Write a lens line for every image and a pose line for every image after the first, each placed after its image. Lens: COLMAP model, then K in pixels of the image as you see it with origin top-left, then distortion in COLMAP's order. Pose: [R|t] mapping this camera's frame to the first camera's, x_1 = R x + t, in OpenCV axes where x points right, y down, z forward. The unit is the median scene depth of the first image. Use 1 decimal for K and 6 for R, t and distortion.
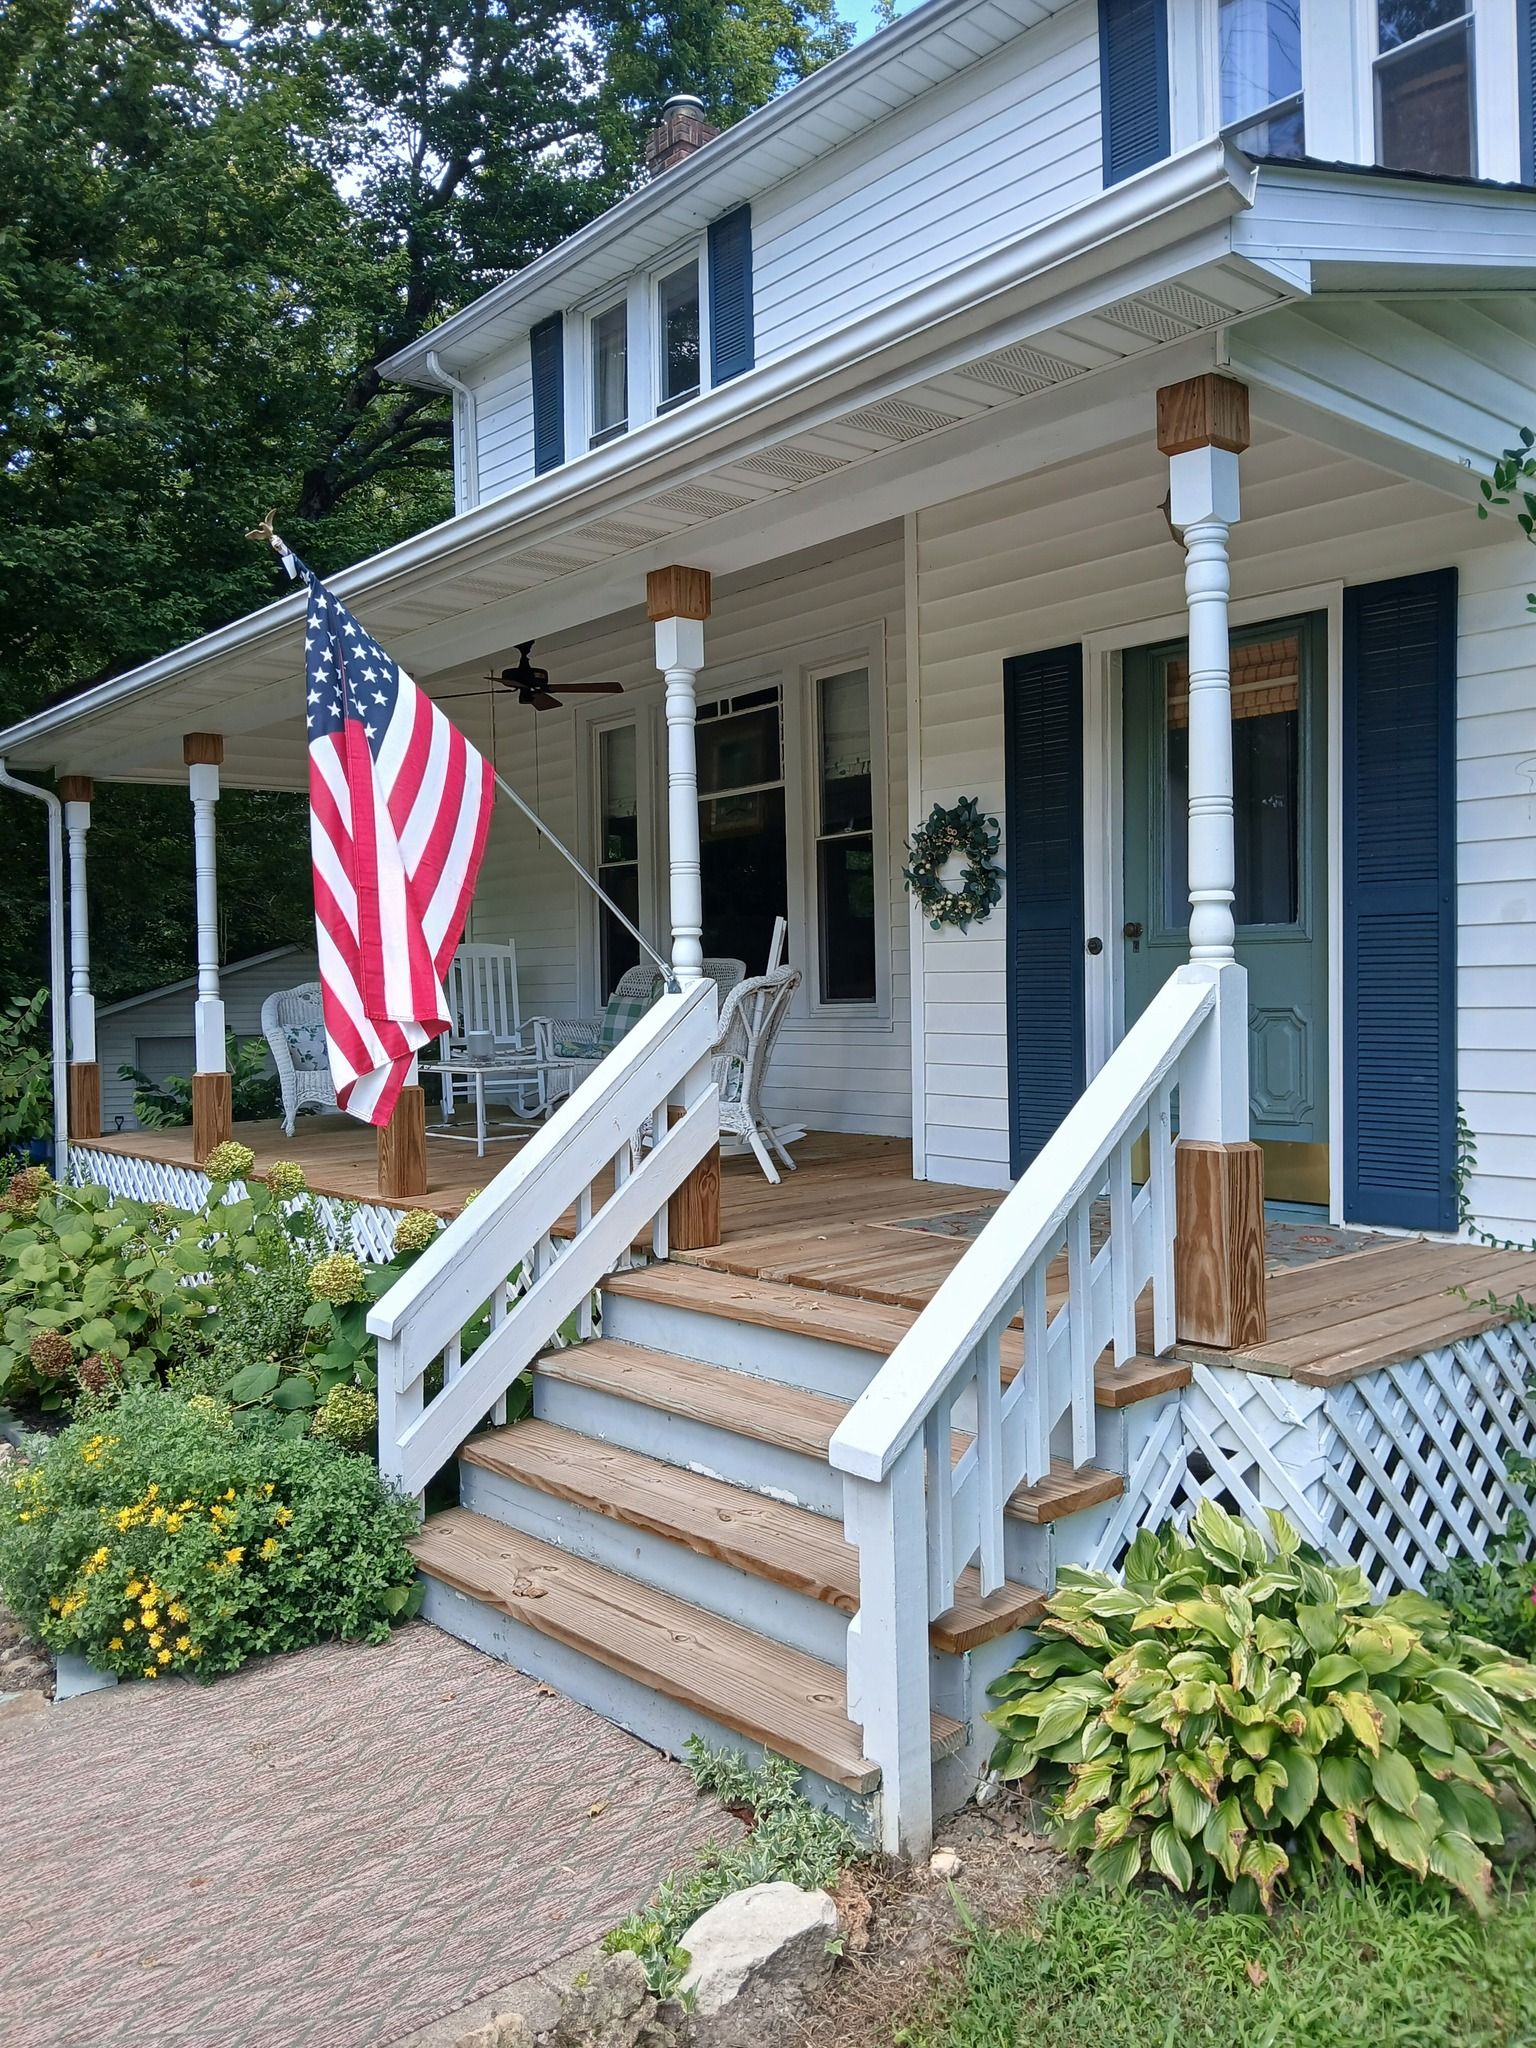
lens RADIAL K [[1590.2, 0, 755.9], [0, 1590.2, 1019.0], [0, 0, 1]] dist [0.002522, -0.038339]
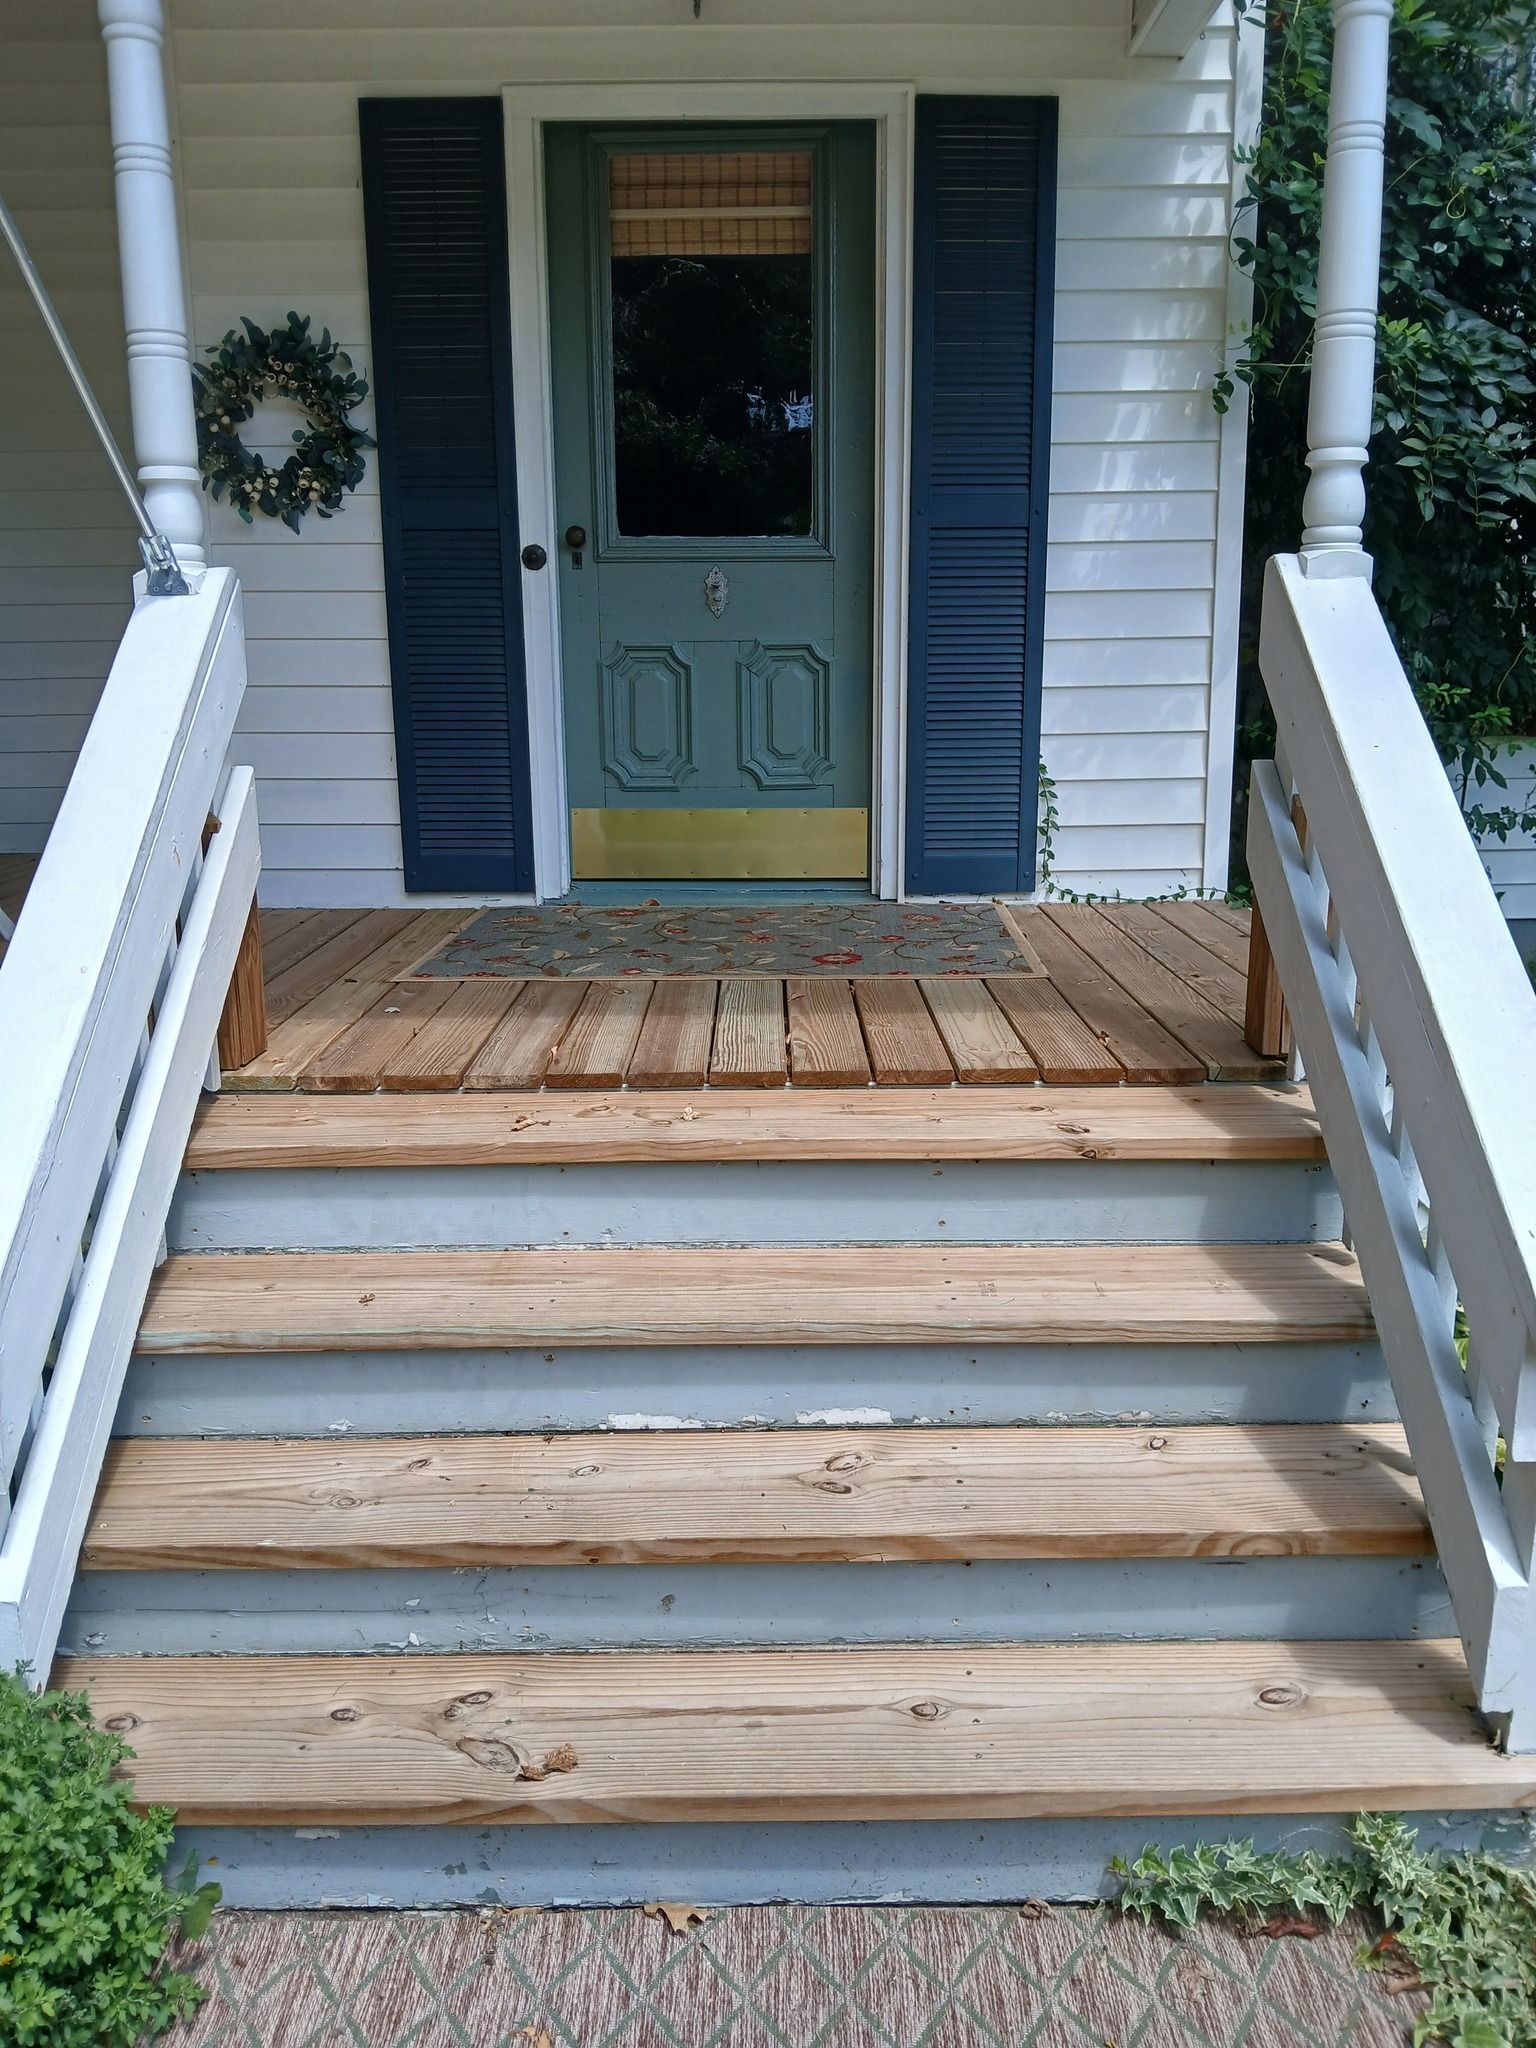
lens RADIAL K [[1590.2, 0, 770.8], [0, 1590.2, 1021.5], [0, 0, 1]] dist [0.002522, -0.038339]
pose [[0.648467, -0.163417, 0.743495, -0.279593], [0.012217, 0.978795, 0.204480, 0.014151], [-0.761145, -0.123515, 0.636713, 0.414005]]
